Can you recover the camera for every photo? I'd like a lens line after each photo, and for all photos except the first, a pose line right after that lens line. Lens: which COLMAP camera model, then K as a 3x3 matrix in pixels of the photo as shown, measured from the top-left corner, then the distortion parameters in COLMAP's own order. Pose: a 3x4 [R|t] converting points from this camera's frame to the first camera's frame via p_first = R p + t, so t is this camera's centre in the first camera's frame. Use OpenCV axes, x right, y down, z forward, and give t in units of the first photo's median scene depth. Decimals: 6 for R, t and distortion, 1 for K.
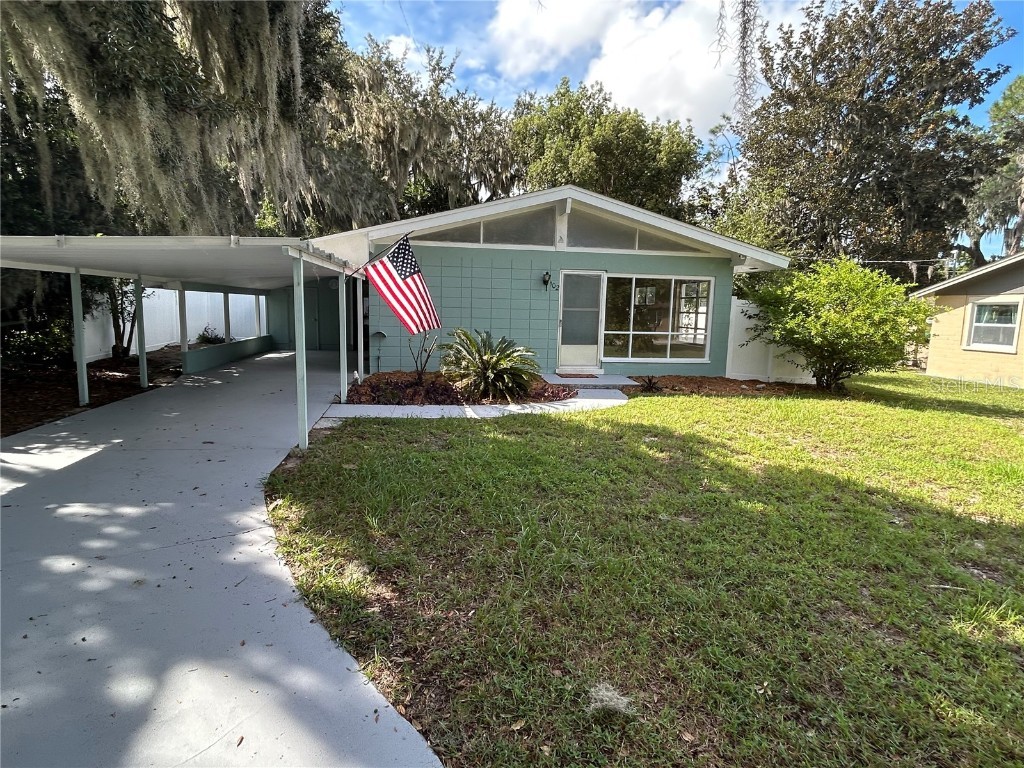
lens RADIAL K [[583.4, 0, 512.0], [0, 583.4, 384.0], [0, 0, 1]] dist [-0.021273, -0.001170]
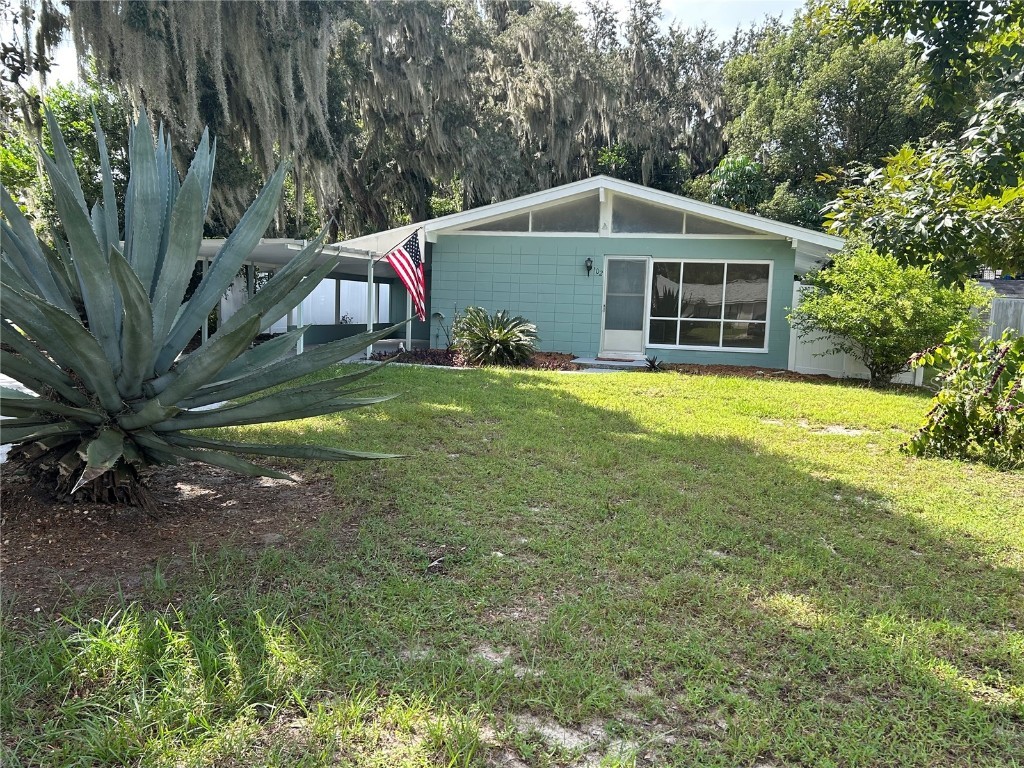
lens RADIAL K [[947.1, 0, 512.0], [0, 947.1, 384.0], [0, 0, 1]] dist [0.080154, 0.000180]
pose [[0.917441, 0.041864, -0.395664, 0.592505], [-0.066747, 0.996550, -0.049327, 0.118842], [0.392234, 0.071664, 0.917070, -0.564083]]
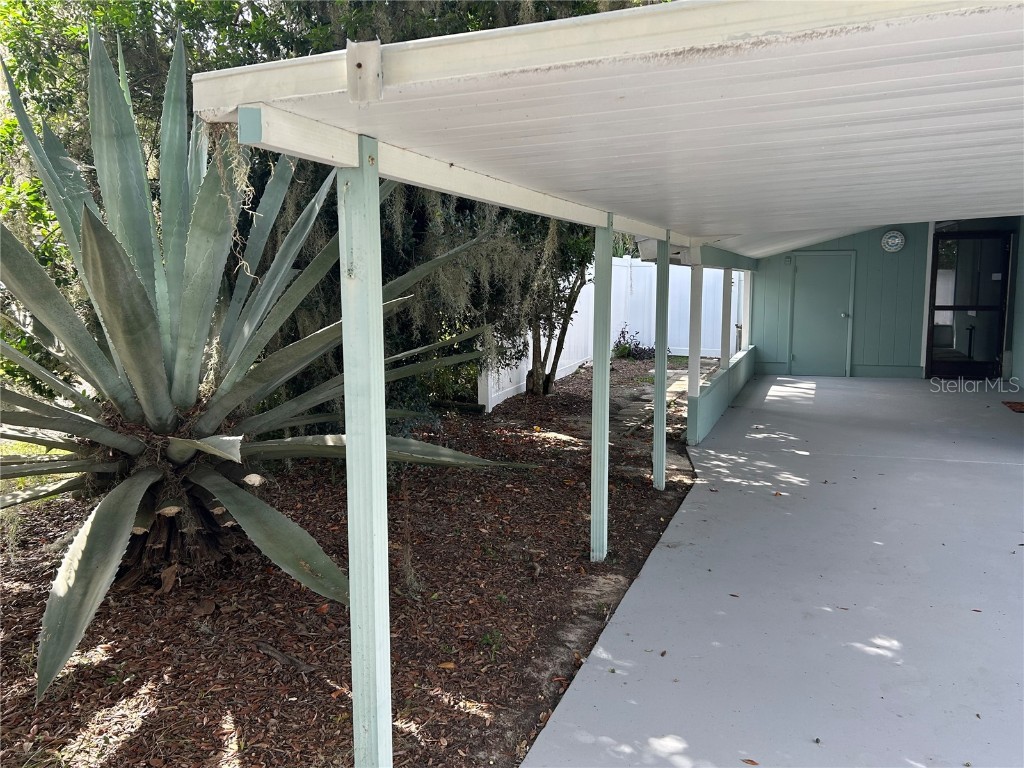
lens RADIAL K [[879.6, 0, 512.0], [0, 879.6, 384.0], [0, 0, 1]] dist [0.032394, -0.058693]
pose [[0.880387, 0.024201, -0.473638, -0.327304], [-0.035505, 0.999258, -0.014938, -0.043779], [0.472925, 0.029968, 0.880593, 0.285747]]
